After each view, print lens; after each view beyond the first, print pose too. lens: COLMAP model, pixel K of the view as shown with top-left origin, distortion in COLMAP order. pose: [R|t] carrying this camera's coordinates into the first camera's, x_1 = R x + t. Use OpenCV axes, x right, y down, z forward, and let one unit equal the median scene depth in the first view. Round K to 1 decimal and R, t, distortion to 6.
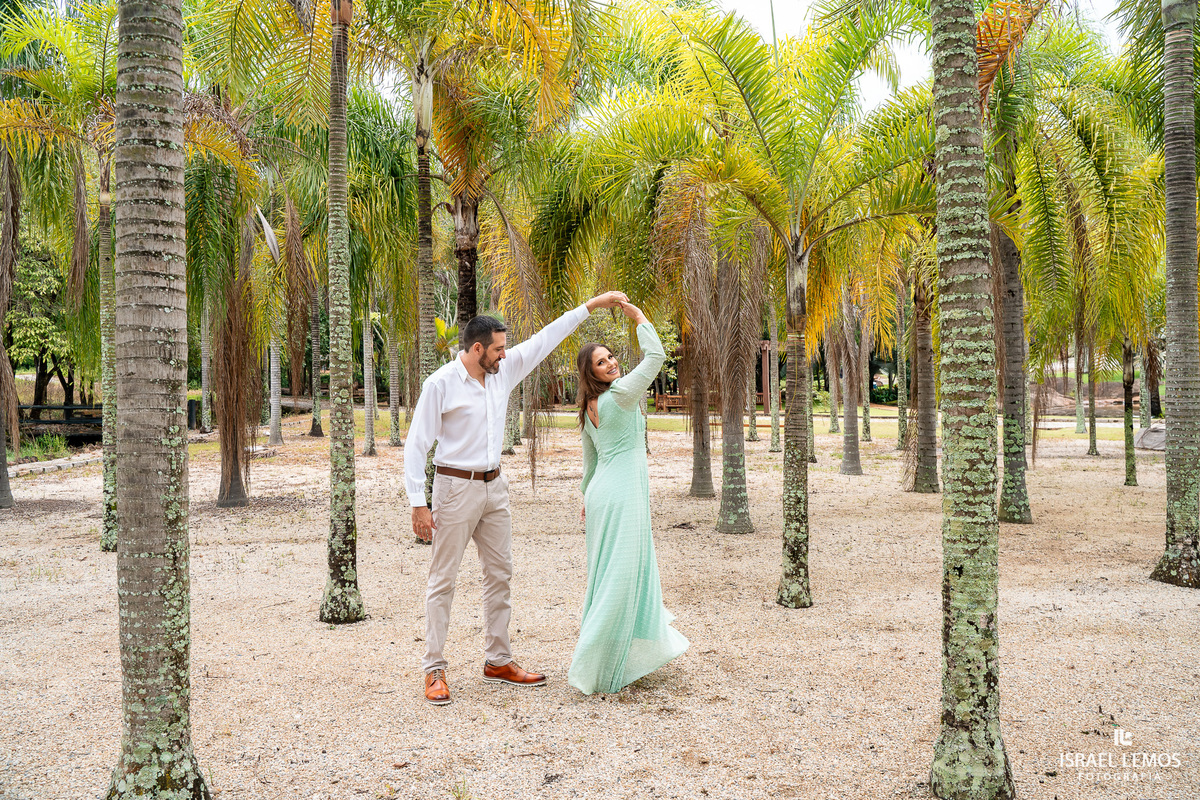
lens RADIAL K [[985.3, 0, 602.5], [0, 985.3, 398.3], [0, 0, 1]] dist [-0.110780, 0.079661]
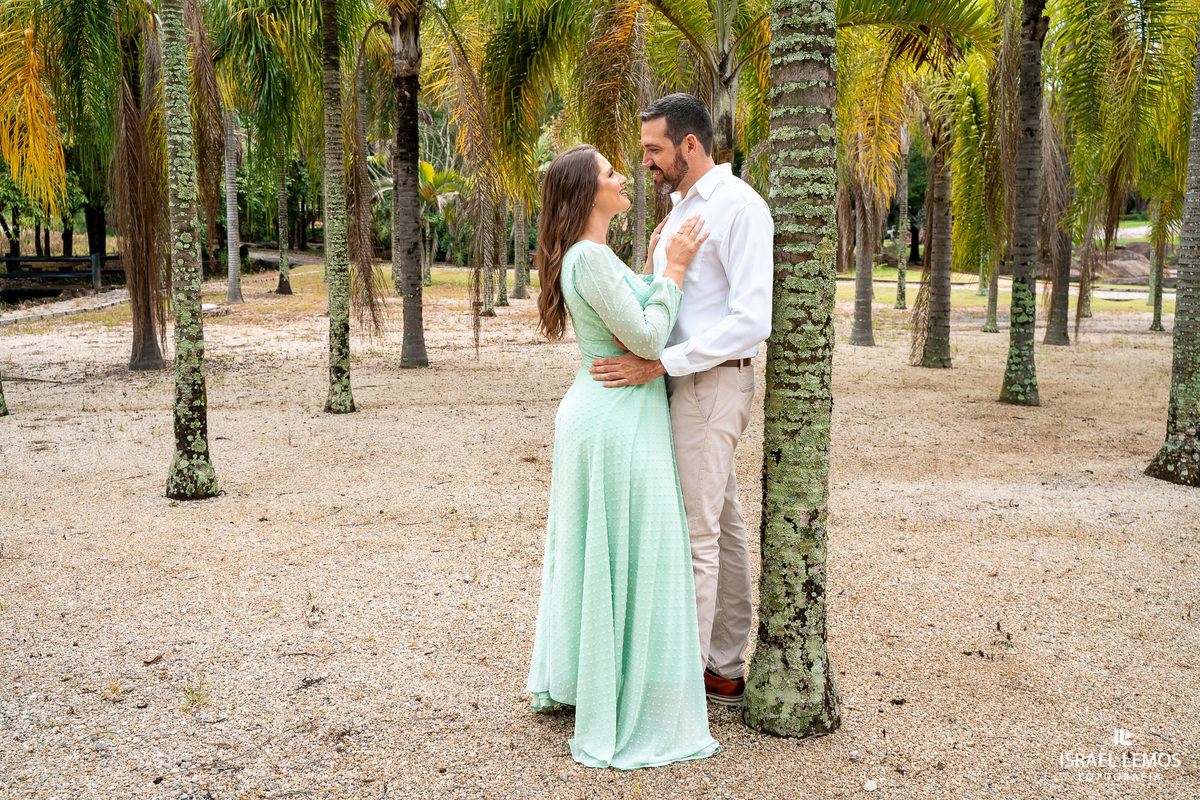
lens RADIAL K [[1088.8, 0, 592.7], [0, 1088.8, 400.5], [0, 0, 1]] dist [-0.055530, 0.000000]
pose [[0.999057, 0.019398, -0.038832, 0.128125], [-0.014176, 0.991347, 0.130499, 0.007905], [0.041027, -0.129826, 0.990688, 0.050656]]
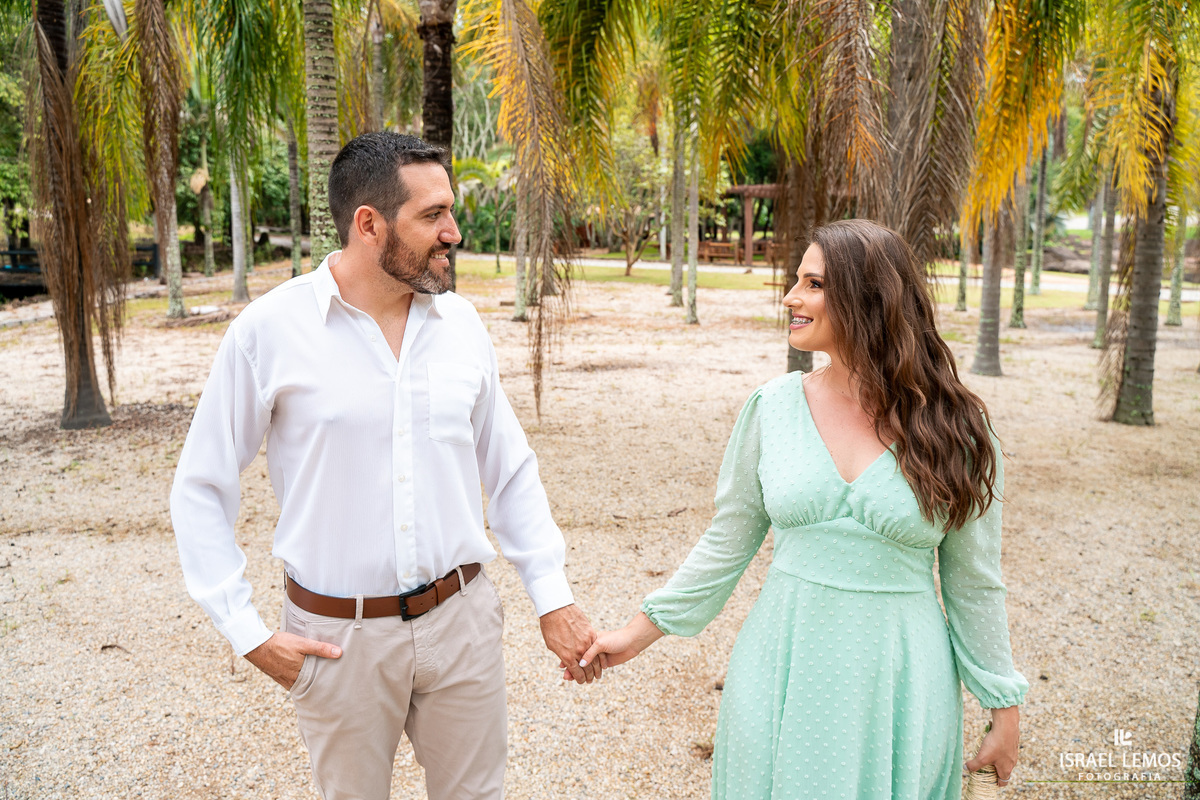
lens RADIAL K [[985.3, 0, 598.3], [0, 985.3, 392.7], [0, 0, 1]] dist [-0.110780, 0.079661]
pose [[0.999215, 0.024486, -0.031157, -0.021638], [-0.019346, 0.987610, 0.155731, -0.036804], [0.034584, -0.155006, 0.987308, 0.684986]]
